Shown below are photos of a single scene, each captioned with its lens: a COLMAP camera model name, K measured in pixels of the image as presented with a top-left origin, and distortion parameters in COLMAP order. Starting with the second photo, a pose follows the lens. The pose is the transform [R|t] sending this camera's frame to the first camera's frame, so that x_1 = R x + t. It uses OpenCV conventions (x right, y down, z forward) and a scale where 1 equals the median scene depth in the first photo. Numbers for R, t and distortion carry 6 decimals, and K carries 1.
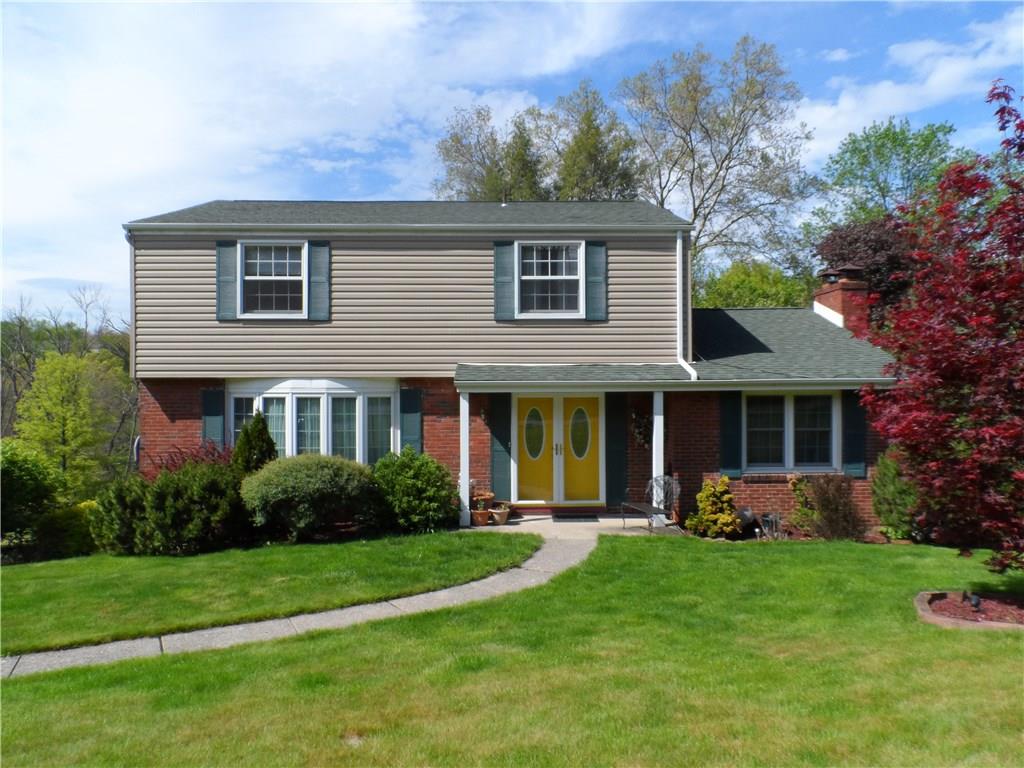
lens RADIAL K [[766.1, 0, 512.2], [0, 766.1, 388.5], [0, 0, 1]] dist [-0.007504, -0.003331]
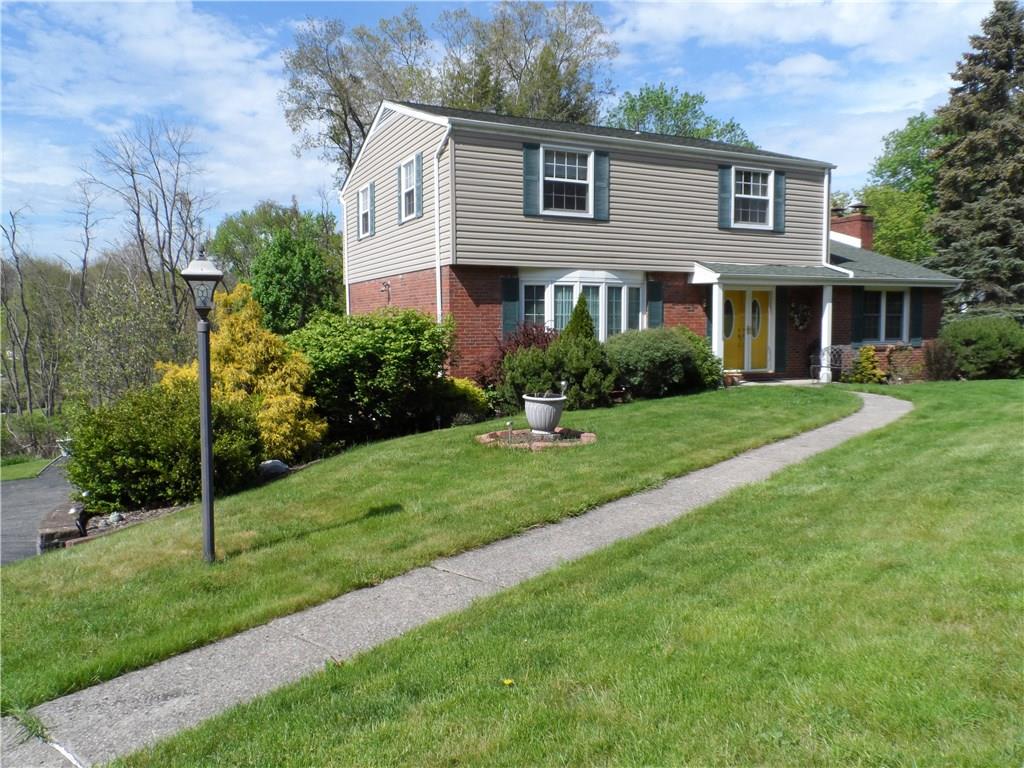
lens RADIAL K [[766.1, 0, 513.4], [0, 766.1, 380.8], [0, 0, 1]] dist [-0.007504, -0.003331]
pose [[0.911858, -0.030652, 0.409359, -0.859431], [0.001563, 0.997460, 0.071206, 0.073170], [-0.410502, -0.064290, 0.909590, -0.031257]]
